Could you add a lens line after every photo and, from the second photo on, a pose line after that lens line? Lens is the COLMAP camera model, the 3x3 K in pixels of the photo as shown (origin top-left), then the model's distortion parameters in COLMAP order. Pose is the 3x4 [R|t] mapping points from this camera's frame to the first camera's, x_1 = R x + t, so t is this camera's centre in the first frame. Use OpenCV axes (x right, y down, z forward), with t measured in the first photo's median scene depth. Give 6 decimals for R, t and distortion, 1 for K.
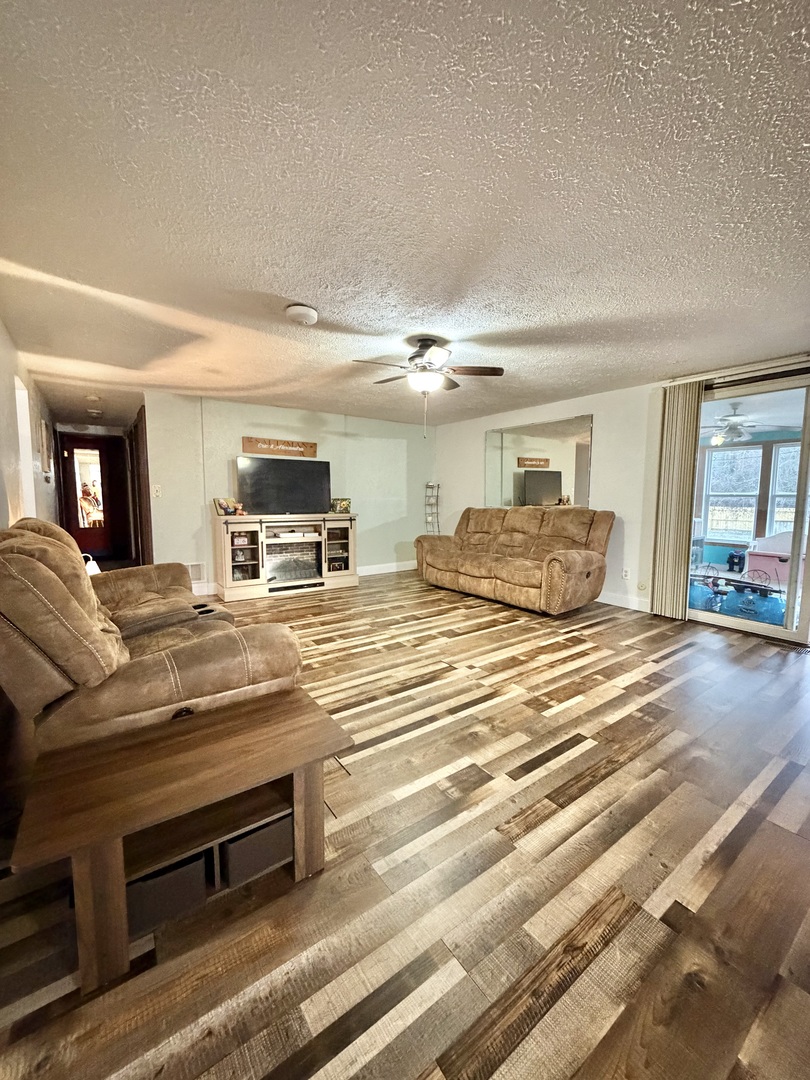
lens RADIAL K [[427.1, 0, 405.2], [0, 427.1, 537.0], [0, 0, 1]] dist [-0.002165, 0.000866]
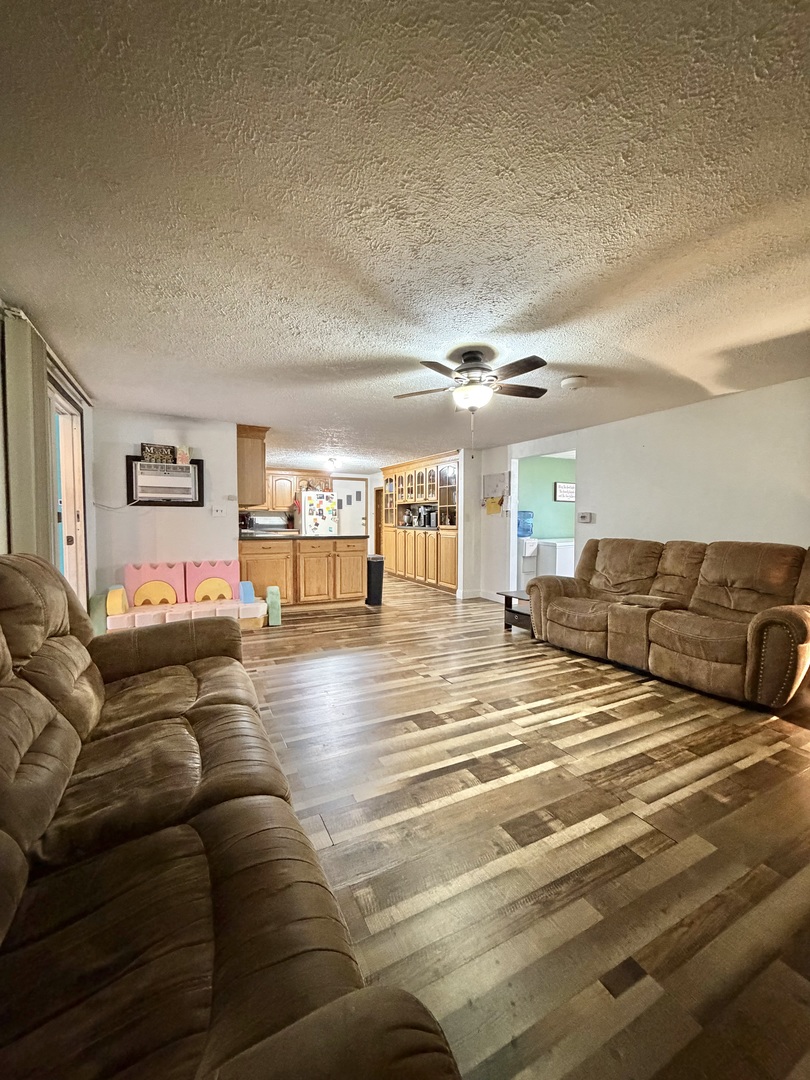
lens RADIAL K [[427.1, 0, 401.7], [0, 427.1, 540.7], [0, 0, 1]] dist [-0.002165, 0.000866]
pose [[-0.988687, -0.018071, 0.148902, 0.052586], [0.004626, 0.988571, 0.150688, -0.185587], [-0.149923, 0.149672, -0.977303, 1.813148]]
